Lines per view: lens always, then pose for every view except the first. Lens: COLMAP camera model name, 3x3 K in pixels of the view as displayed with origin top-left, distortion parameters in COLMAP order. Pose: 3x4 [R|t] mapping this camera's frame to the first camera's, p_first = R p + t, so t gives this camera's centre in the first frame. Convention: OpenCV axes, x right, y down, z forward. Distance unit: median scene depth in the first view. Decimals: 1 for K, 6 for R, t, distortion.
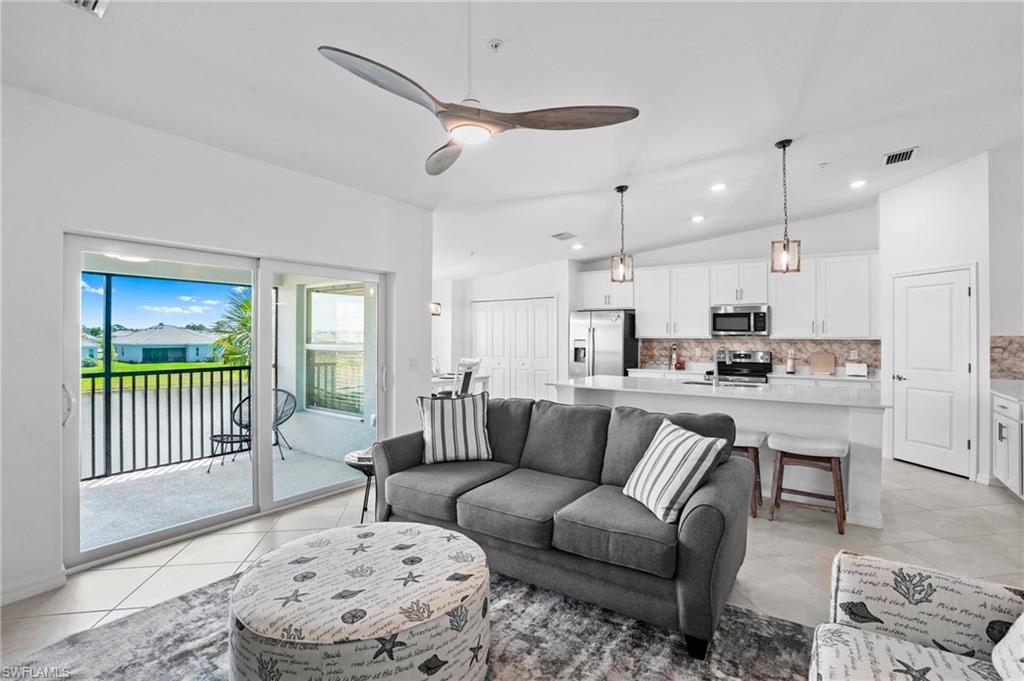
lens RADIAL K [[480.3, 0, 513.9], [0, 480.3, 334.8], [0, 0, 1]] dist [-0.017427, 0.000247]
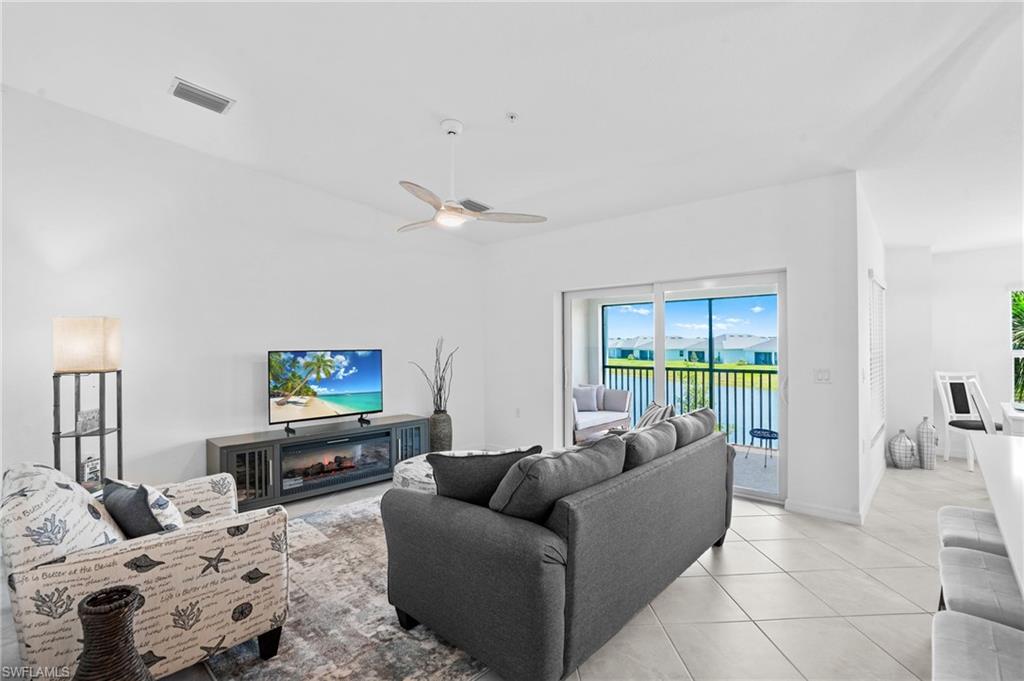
lens RADIAL K [[482.1, 0, 509.6], [0, 482.1, 341.9], [0, 0, 1]] dist [-0.014513, 0.000430]
pose [[-0.128484, -0.001637, -0.991710, 0.479282], [0.012010, 0.999923, -0.003206, -0.001532], [0.991639, -0.012323, -0.128454, 0.447230]]
